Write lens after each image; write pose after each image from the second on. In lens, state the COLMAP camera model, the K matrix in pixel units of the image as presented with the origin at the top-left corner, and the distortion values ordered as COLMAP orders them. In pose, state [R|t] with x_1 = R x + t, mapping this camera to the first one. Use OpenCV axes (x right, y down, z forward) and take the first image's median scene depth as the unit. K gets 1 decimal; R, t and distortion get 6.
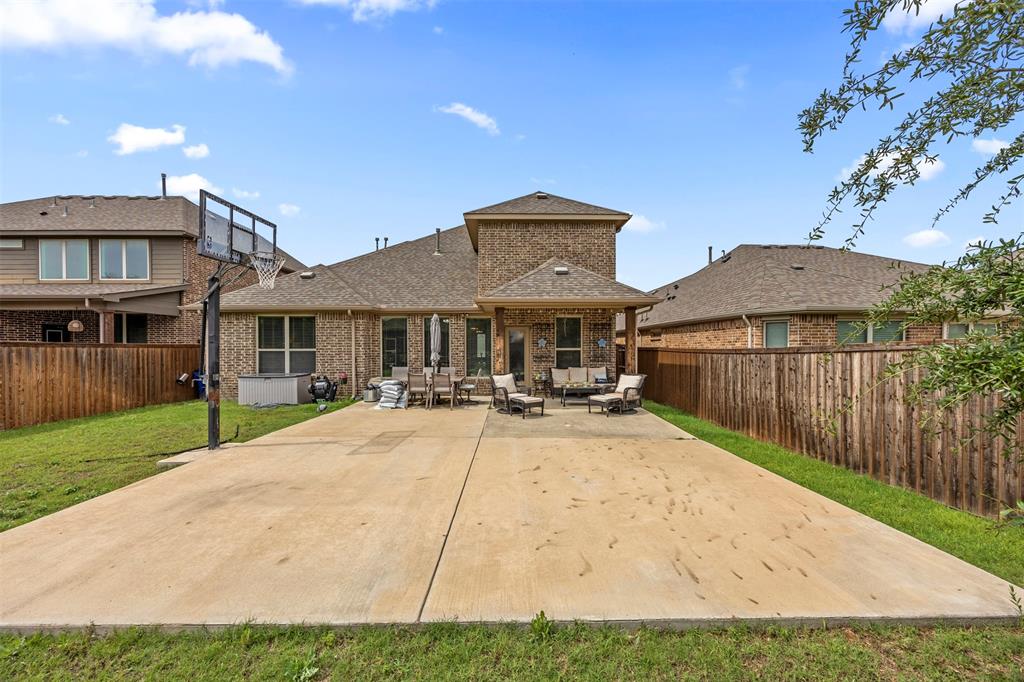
lens RADIAL K [[389.9, 0, 511.6], [0, 389.9, 337.7], [0, 0, 1]] dist [-0.000105, -0.000723]
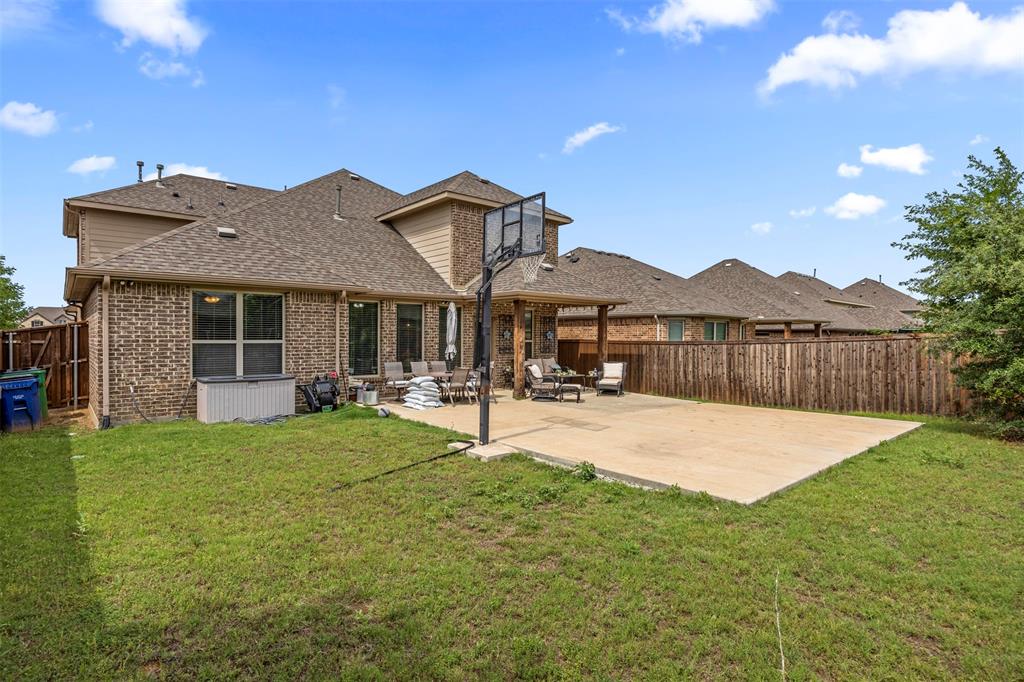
lens RADIAL K [[510.5, 0, 512.0], [0, 510.5, 341.0], [0, 0, 1]] dist [-0.010637, -0.000066]
pose [[0.772708, 0.001474, 0.634760, -1.086706], [-0.019278, 0.999591, 0.021146, 0.001527], [-0.634468, -0.028577, 0.772420, -0.012012]]
